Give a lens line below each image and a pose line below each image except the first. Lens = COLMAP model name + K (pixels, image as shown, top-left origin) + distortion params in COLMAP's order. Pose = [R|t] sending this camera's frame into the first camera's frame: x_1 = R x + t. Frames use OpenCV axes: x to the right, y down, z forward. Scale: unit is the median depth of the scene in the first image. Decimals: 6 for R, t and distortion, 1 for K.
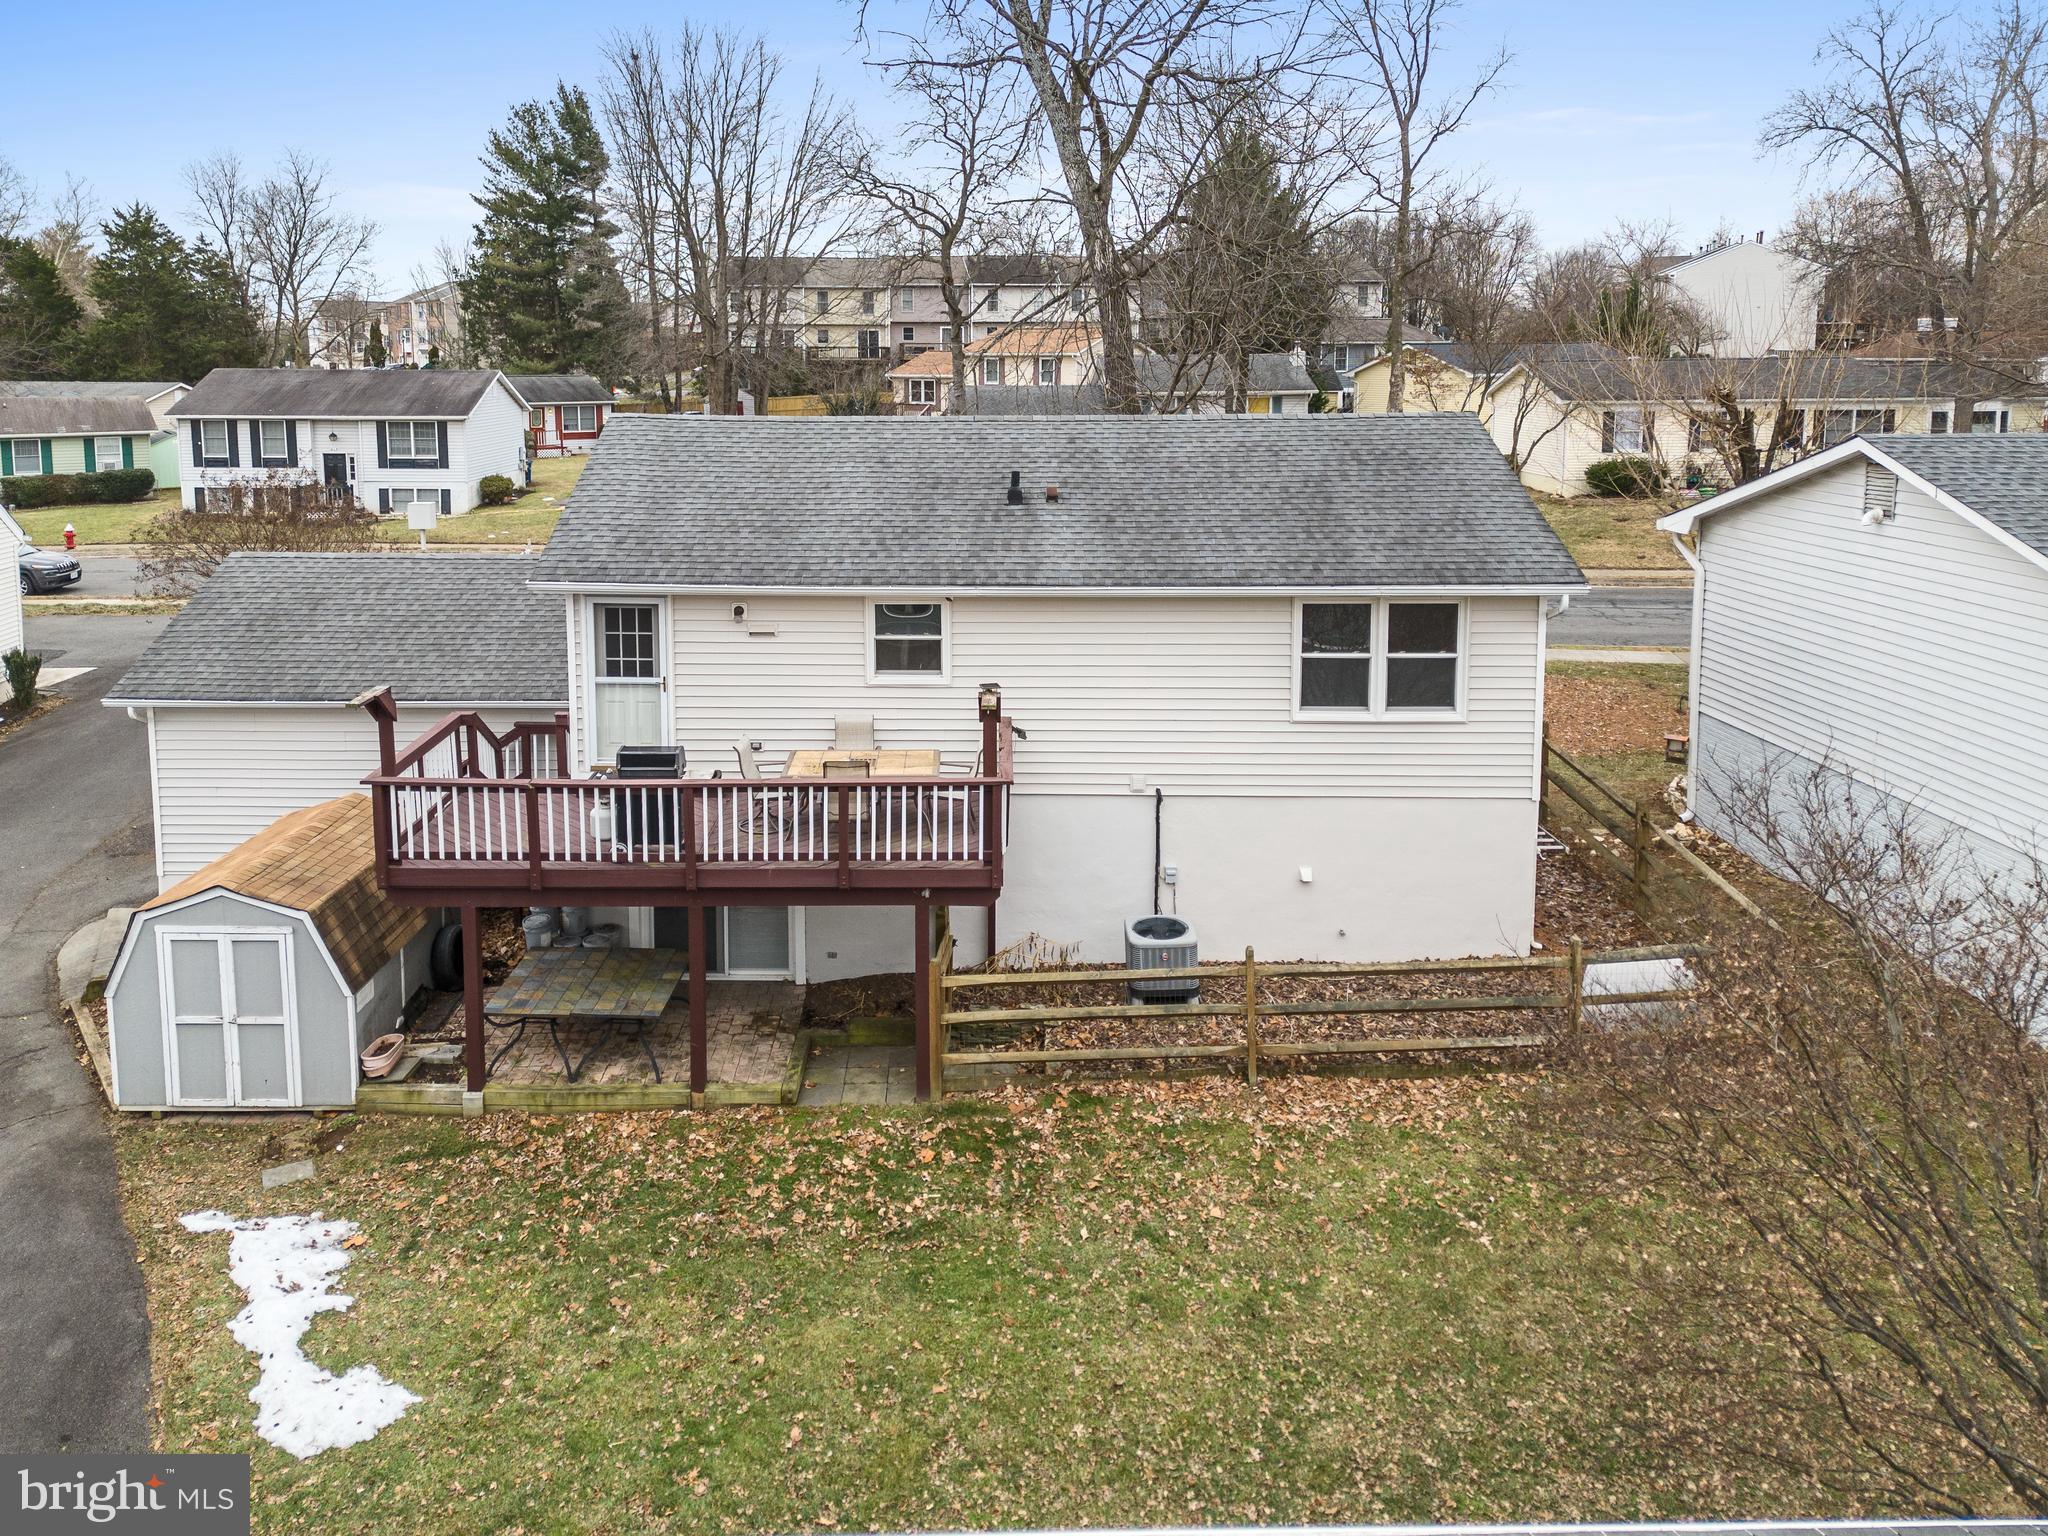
lens RADIAL K [[1510.0, 0, 1024.6], [0, 1510.0, 519.6], [0, 0, 1]] dist [0.053912, -0.039697]
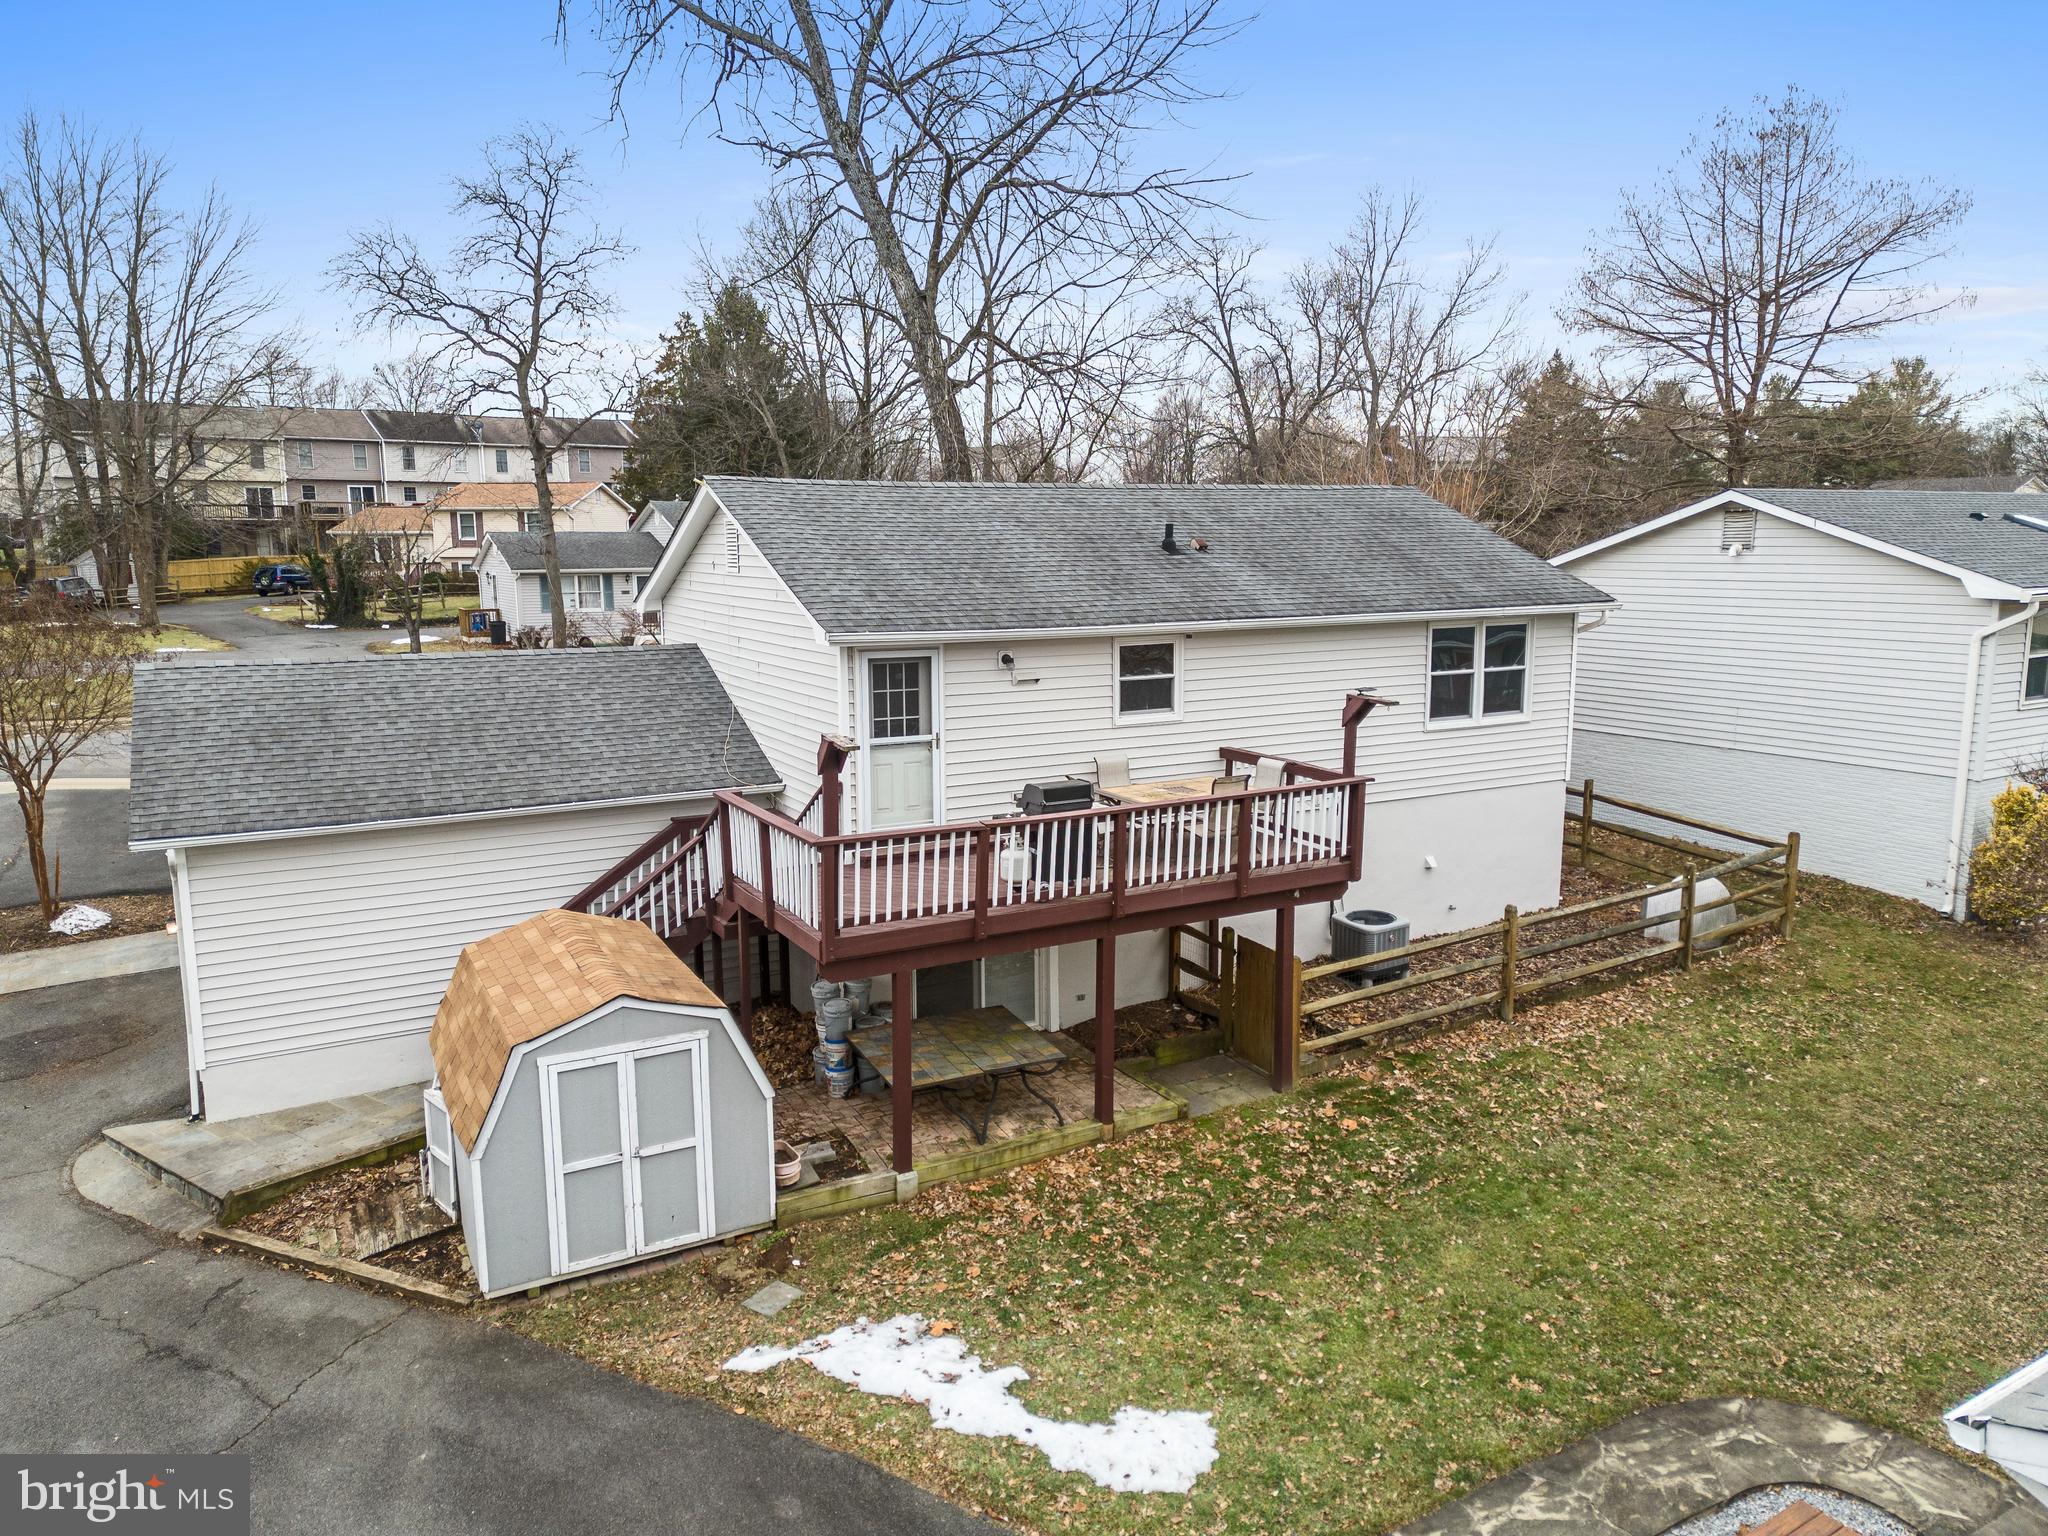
lens RADIAL K [[1427.7, 0, 1024.0], [0, 1427.7, 768.0], [0, 0, 1]] dist [0.059539, -0.037823]
pose [[0.866663, -0.084221, 0.491733, -0.700033], [0.064844, 0.996303, 0.056355, 0.087614], [-0.494662, -0.016955, 0.868920, 0.218355]]
